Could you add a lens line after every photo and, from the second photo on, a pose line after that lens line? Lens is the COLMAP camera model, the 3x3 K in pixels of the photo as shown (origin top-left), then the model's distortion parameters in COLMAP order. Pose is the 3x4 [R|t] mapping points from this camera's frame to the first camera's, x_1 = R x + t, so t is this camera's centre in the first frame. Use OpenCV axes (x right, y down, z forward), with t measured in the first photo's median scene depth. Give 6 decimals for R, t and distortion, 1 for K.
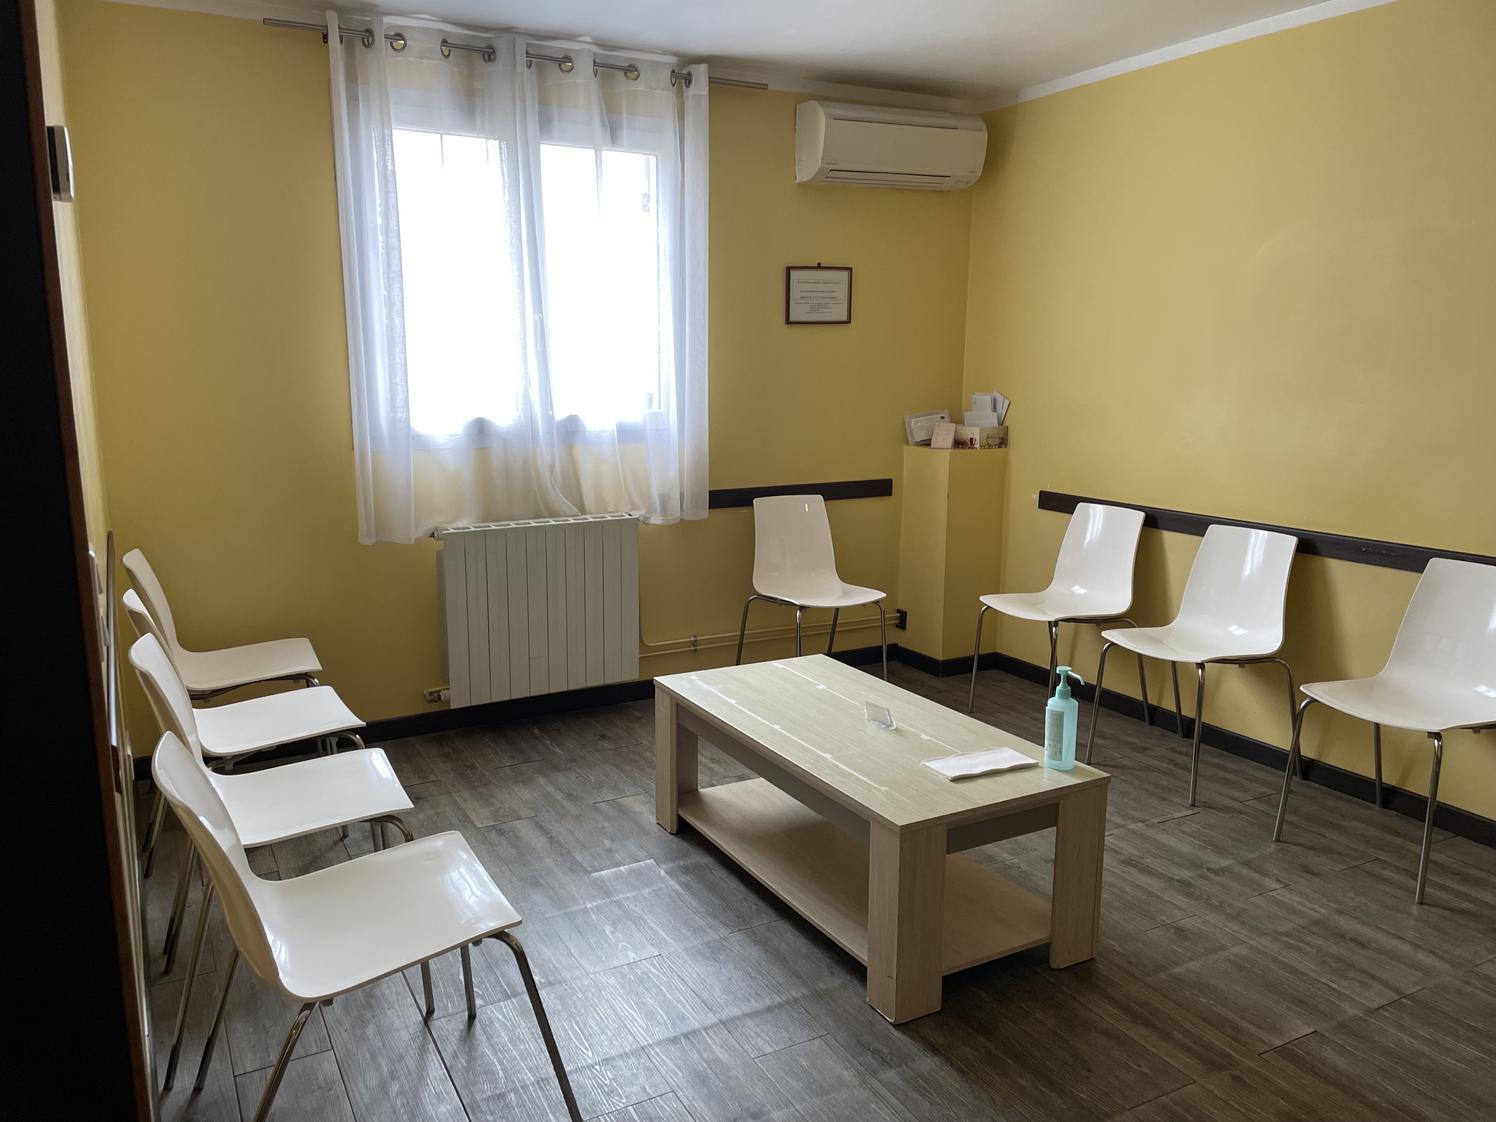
lens RADIAL K [[1138.4, 0, 733.9], [0, 1138.4, 564.3], [0, 0, 1]] dist [0.088857, -0.113056]
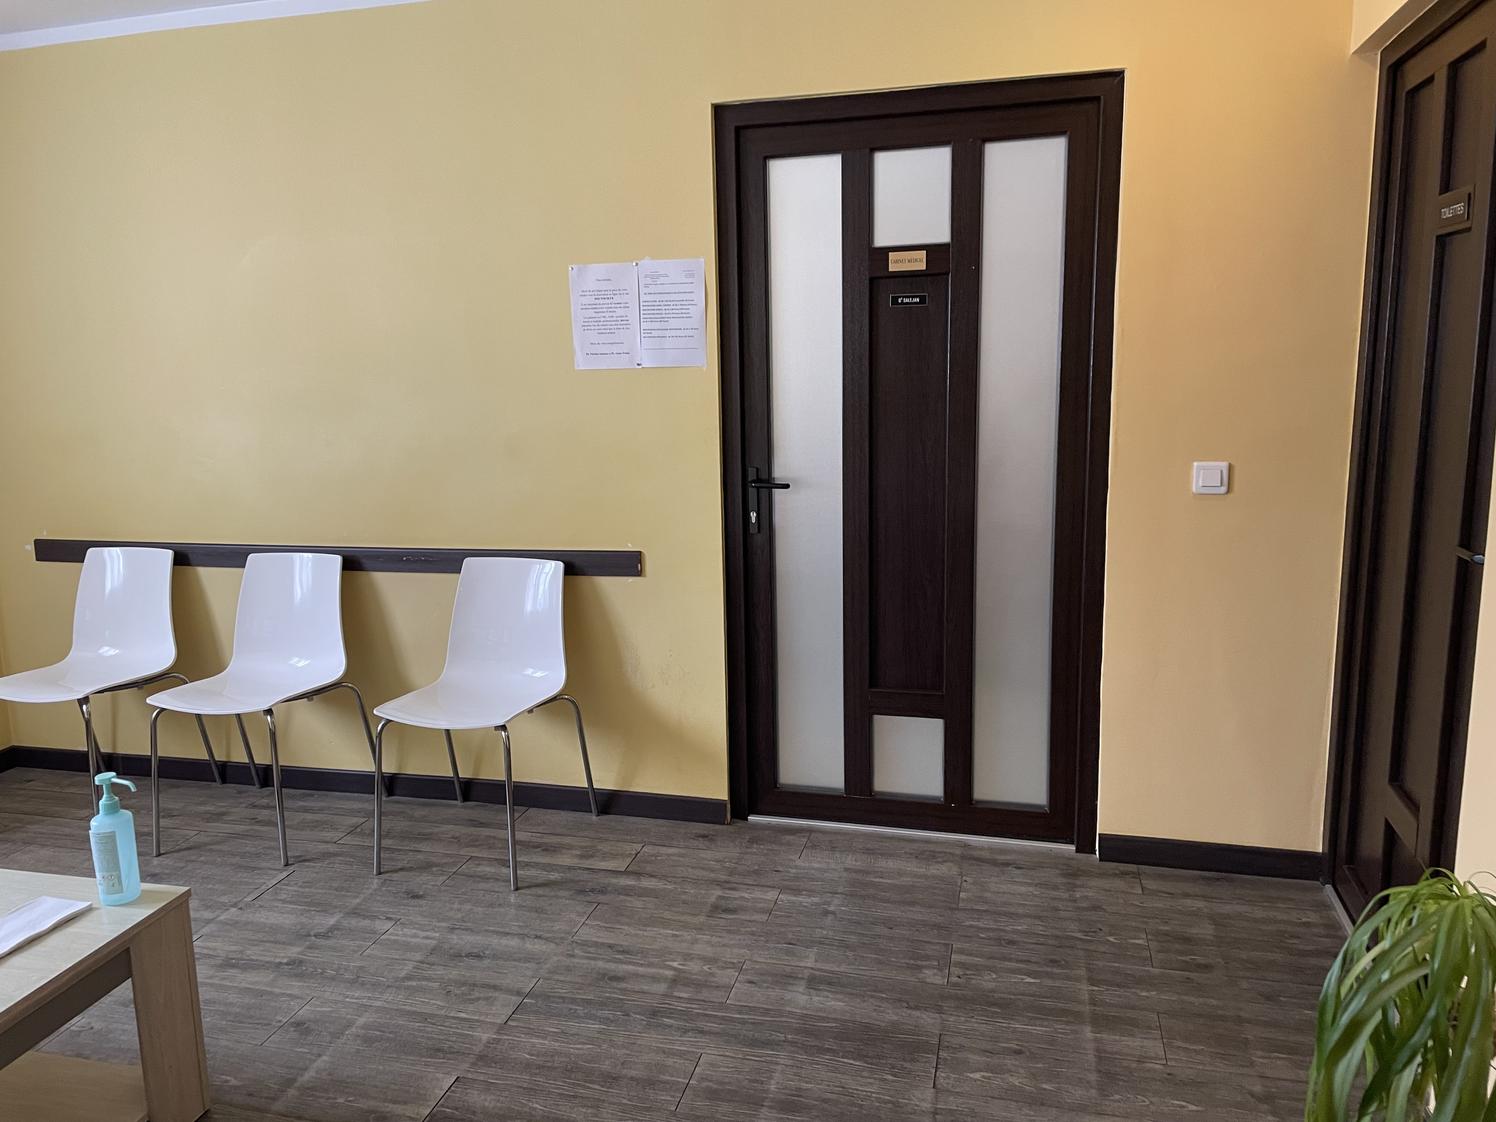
lens RADIAL K [[1138.4, 0, 733.9], [0, 1138.4, 564.3], [0, 0, 1]] dist [0.088857, -0.113056]
pose [[0.690450, -0.150942, 0.707457, 0.036663], [0.156597, 0.985985, 0.057536, -0.022859], [-0.706227, 0.071060, 0.704410, 0.101680]]
